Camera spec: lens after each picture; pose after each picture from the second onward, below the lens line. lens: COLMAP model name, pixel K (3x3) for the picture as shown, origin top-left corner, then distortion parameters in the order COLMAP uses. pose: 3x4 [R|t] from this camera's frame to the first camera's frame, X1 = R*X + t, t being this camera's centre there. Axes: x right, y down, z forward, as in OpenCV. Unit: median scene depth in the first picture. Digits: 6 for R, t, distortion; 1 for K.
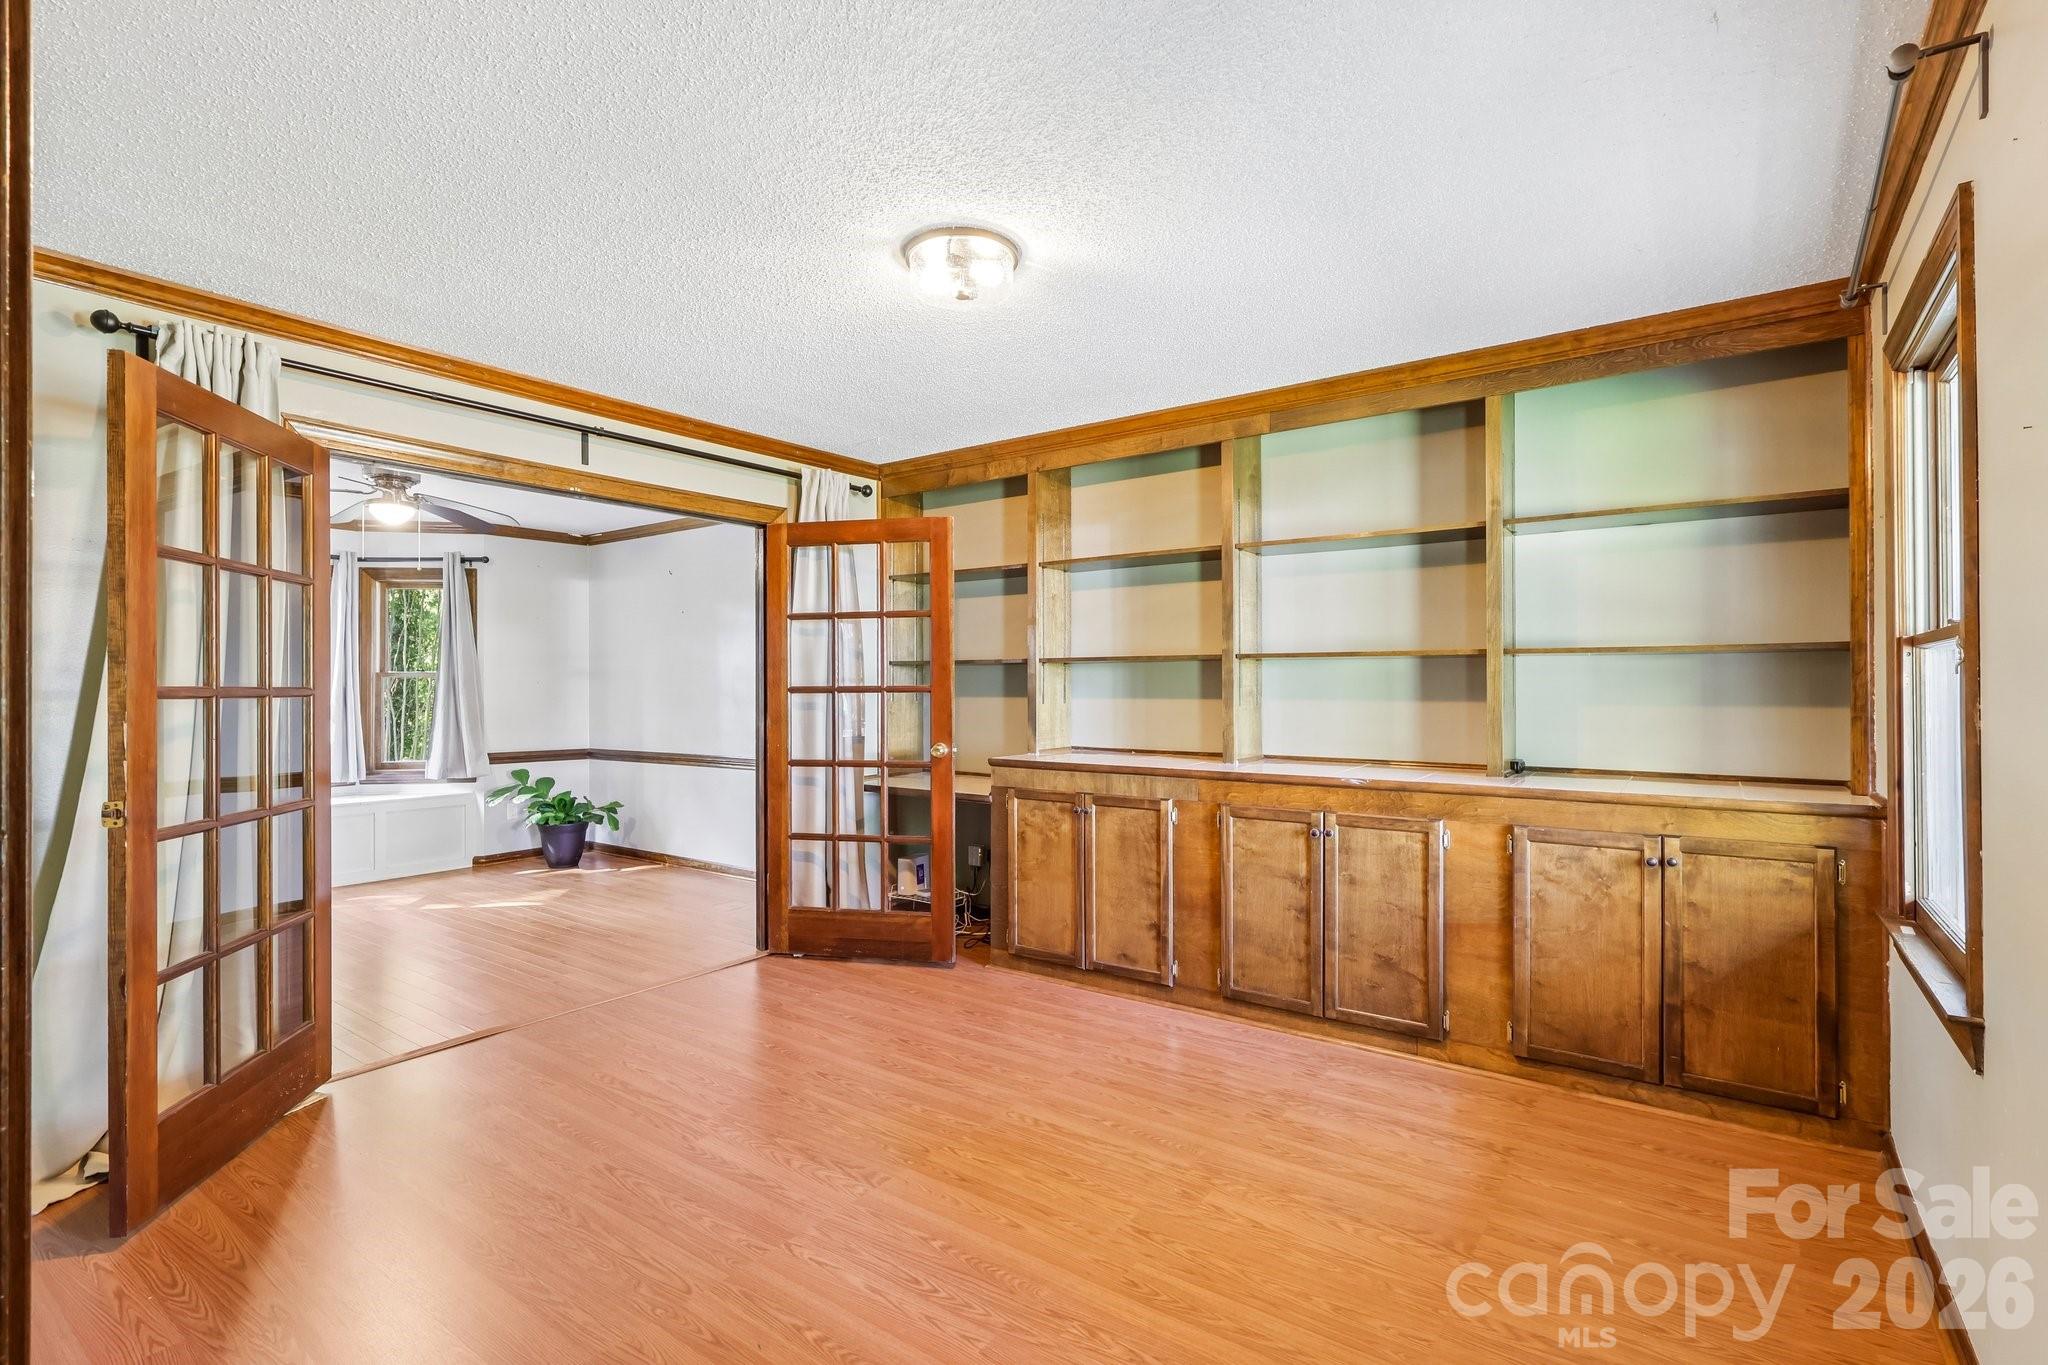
lens RADIAL K [[954.5, 0, 1024.9], [0, 954.5, 685.0], [0, 0, 1]] dist [0.003631, -0.001541]
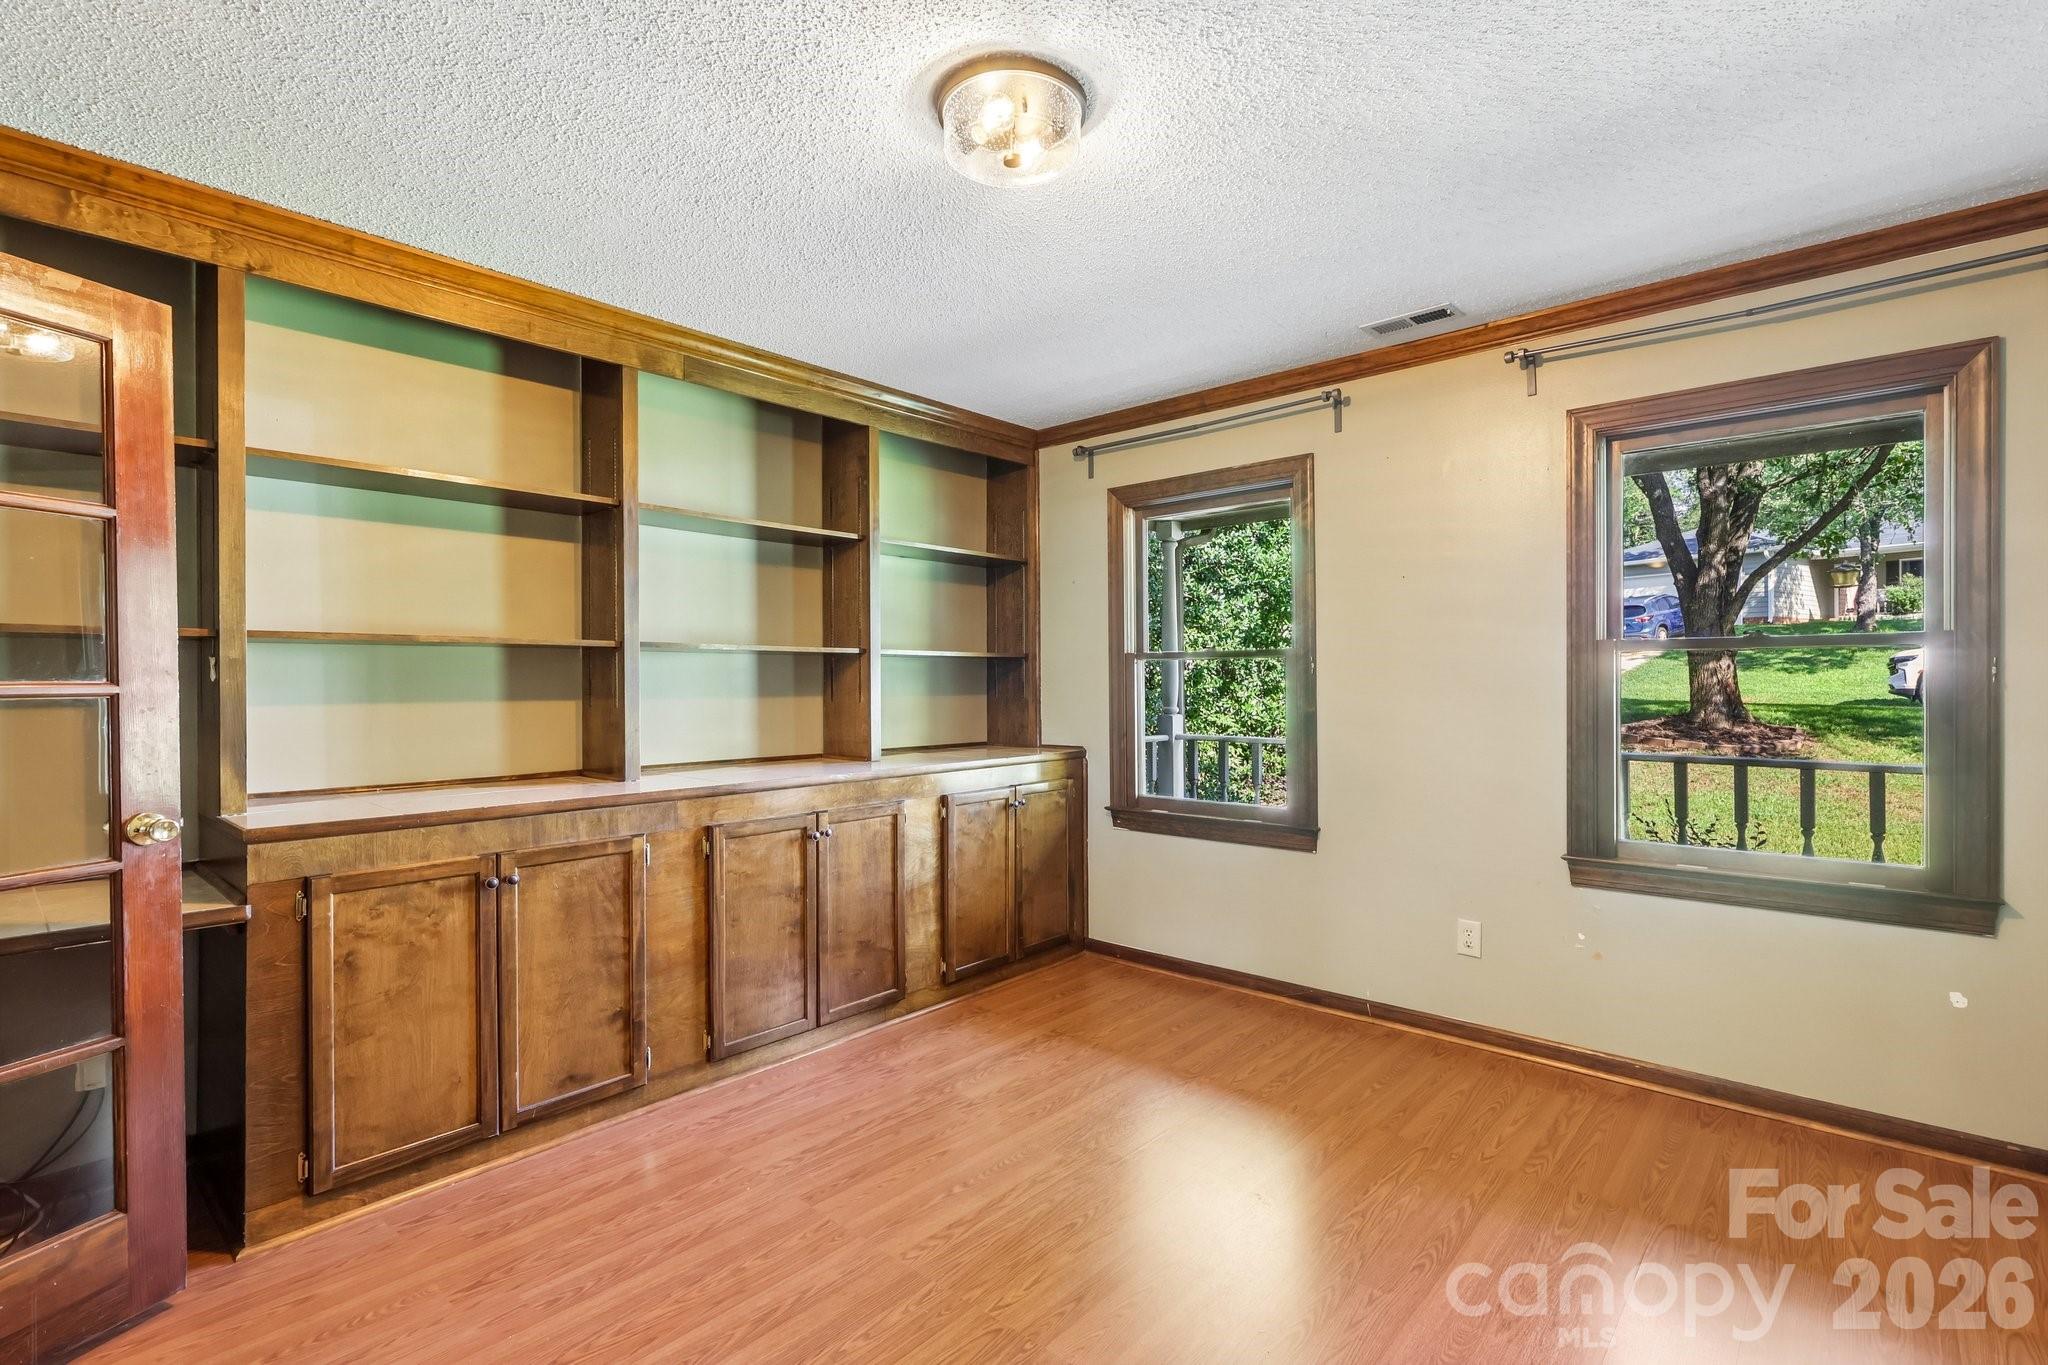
lens RADIAL K [[954.5, 0, 1031.9], [0, 954.5, 687.2], [0, 0, 1]] dist [0.003631, -0.001541]
pose [[0.090735, -0.005447, 0.995860, -0.574756], [0.001665, 0.999984, 0.005318, 0.001623], [-0.995874, 0.001176, 0.090743, 0.645490]]
